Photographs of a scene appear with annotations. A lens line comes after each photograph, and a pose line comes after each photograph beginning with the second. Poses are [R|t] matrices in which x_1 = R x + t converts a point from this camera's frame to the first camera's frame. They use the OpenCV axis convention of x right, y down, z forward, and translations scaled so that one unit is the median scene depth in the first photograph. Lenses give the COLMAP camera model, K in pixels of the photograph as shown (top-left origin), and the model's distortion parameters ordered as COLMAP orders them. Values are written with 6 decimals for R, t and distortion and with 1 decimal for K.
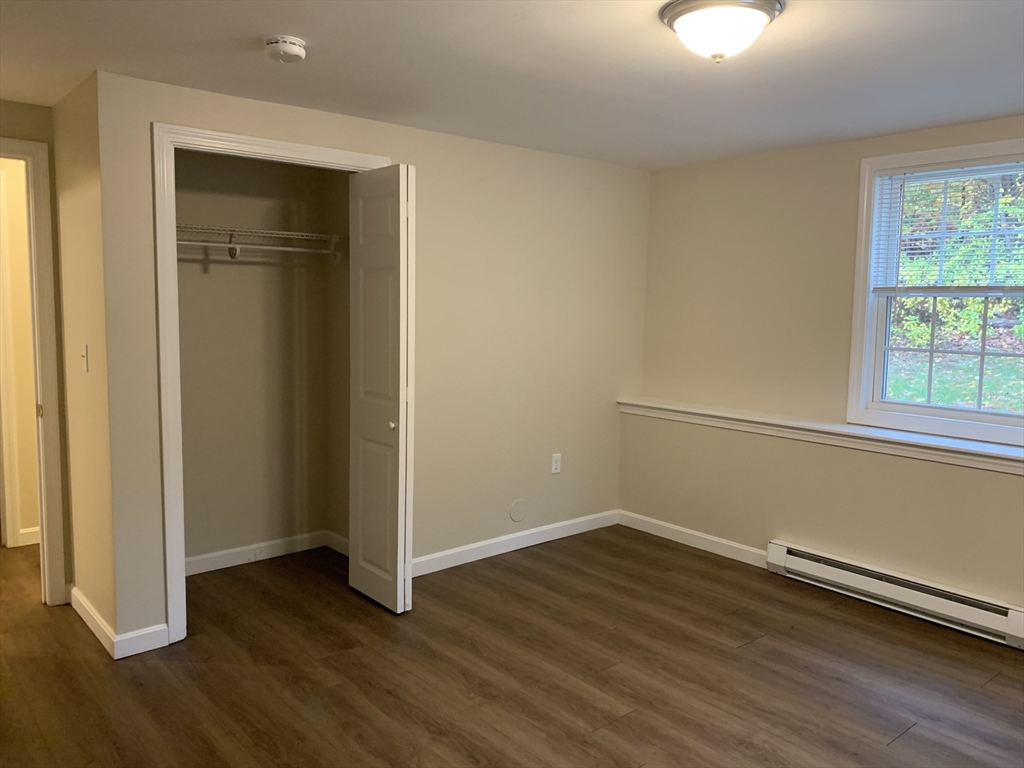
lens RADIAL K [[779.6, 0, 496.3], [0, 779.6, 386.8], [0, 0, 1]] dist [0.010160, -0.023257]
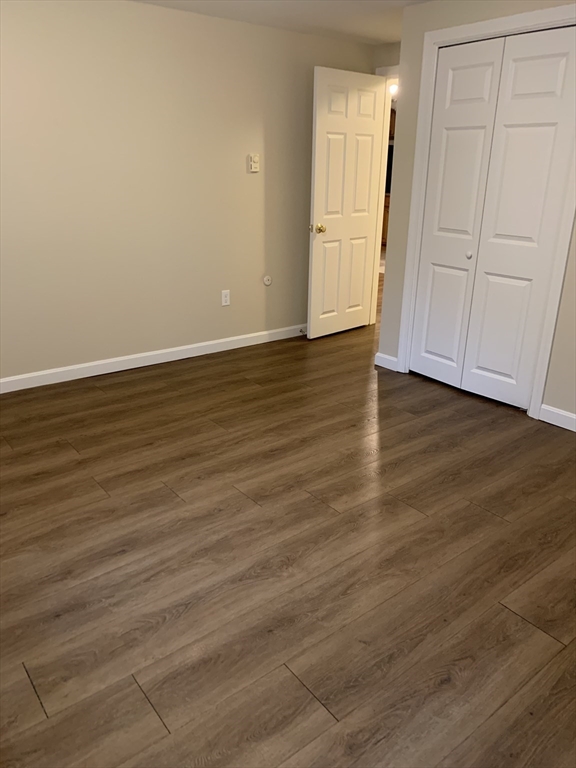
lens RADIAL K [[584.7, 0, 291.3], [0, 584.7, 382.7], [0, 0, 1]] dist [0.010160, -0.023257]
pose [[-0.023665, 0.338551, -0.940650, 0.732589], [-0.127254, 0.932240, 0.338726, -0.044458], [0.991588, 0.127718, 0.021020, 0.688739]]
